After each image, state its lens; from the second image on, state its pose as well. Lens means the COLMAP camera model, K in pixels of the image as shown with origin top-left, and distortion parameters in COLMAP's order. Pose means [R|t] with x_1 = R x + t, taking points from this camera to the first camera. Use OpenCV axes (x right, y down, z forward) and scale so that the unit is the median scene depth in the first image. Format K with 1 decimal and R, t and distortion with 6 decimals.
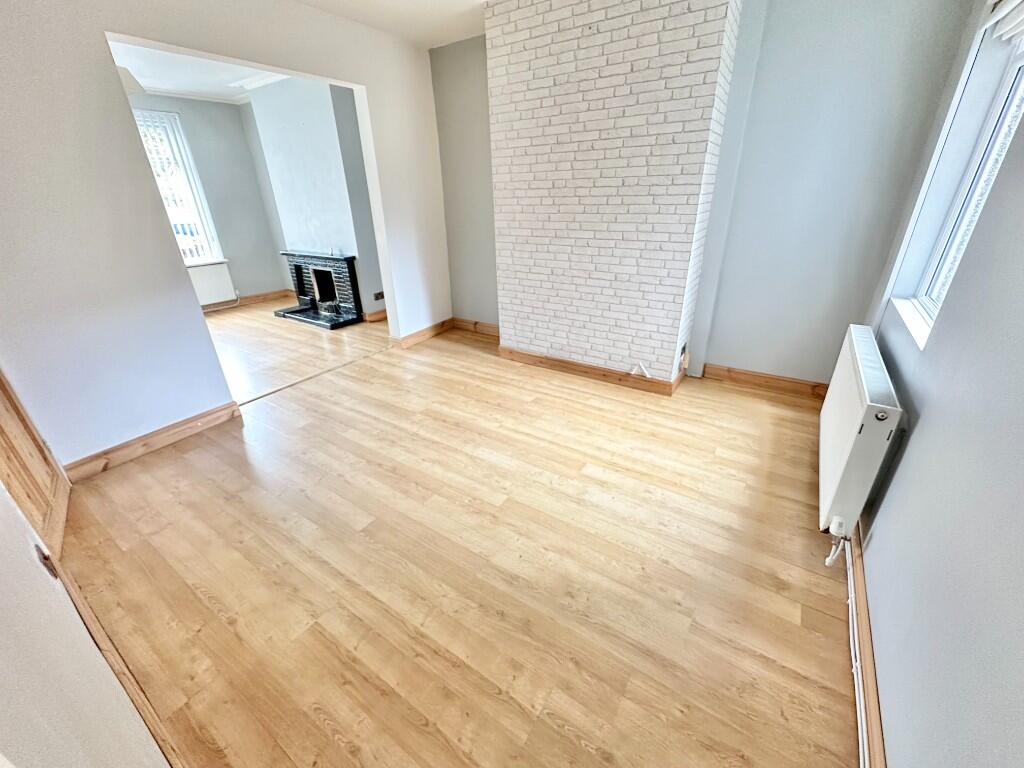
lens RADIAL K [[414.7, 0, 512.0], [0, 414.7, 384.0], [0, 0, 1]] dist [-0.001084, 0.000123]
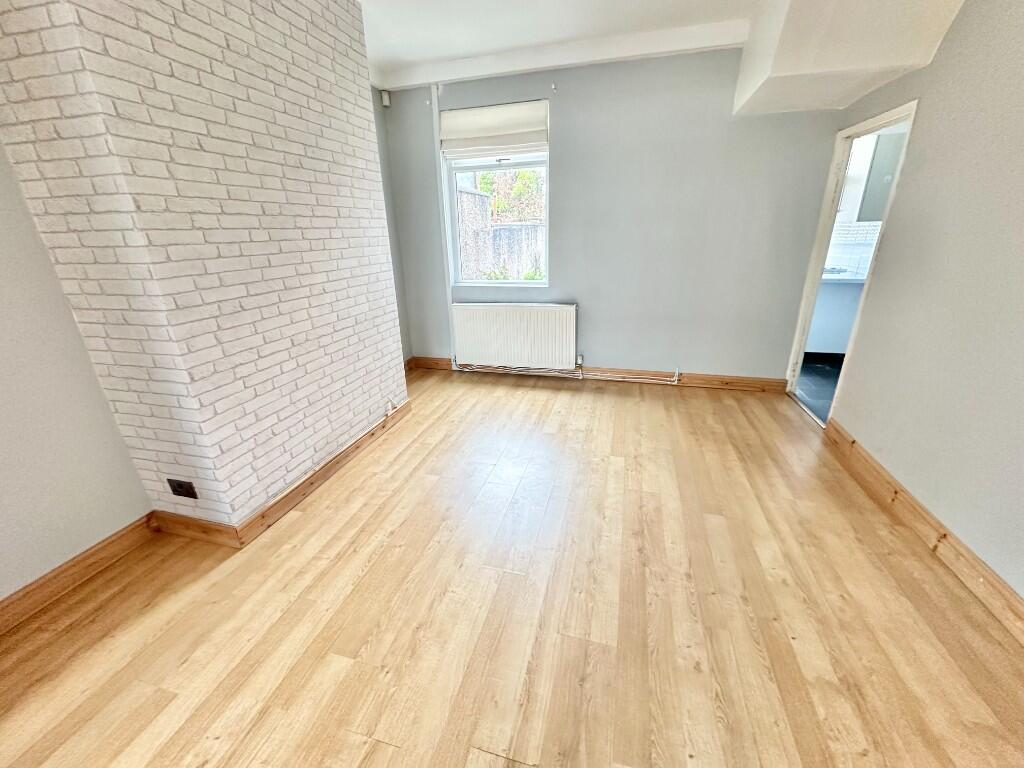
lens RADIAL K [[414.7, 0, 512.0], [0, 414.7, 384.0], [0, 0, 1]] dist [-0.001084, 0.000123]
pose [[-0.321622, -0.299405, 0.898285, -0.656790], [0.429082, 0.799605, 0.420143, -0.369964], [-0.844066, 0.520566, -0.128701, 0.896350]]
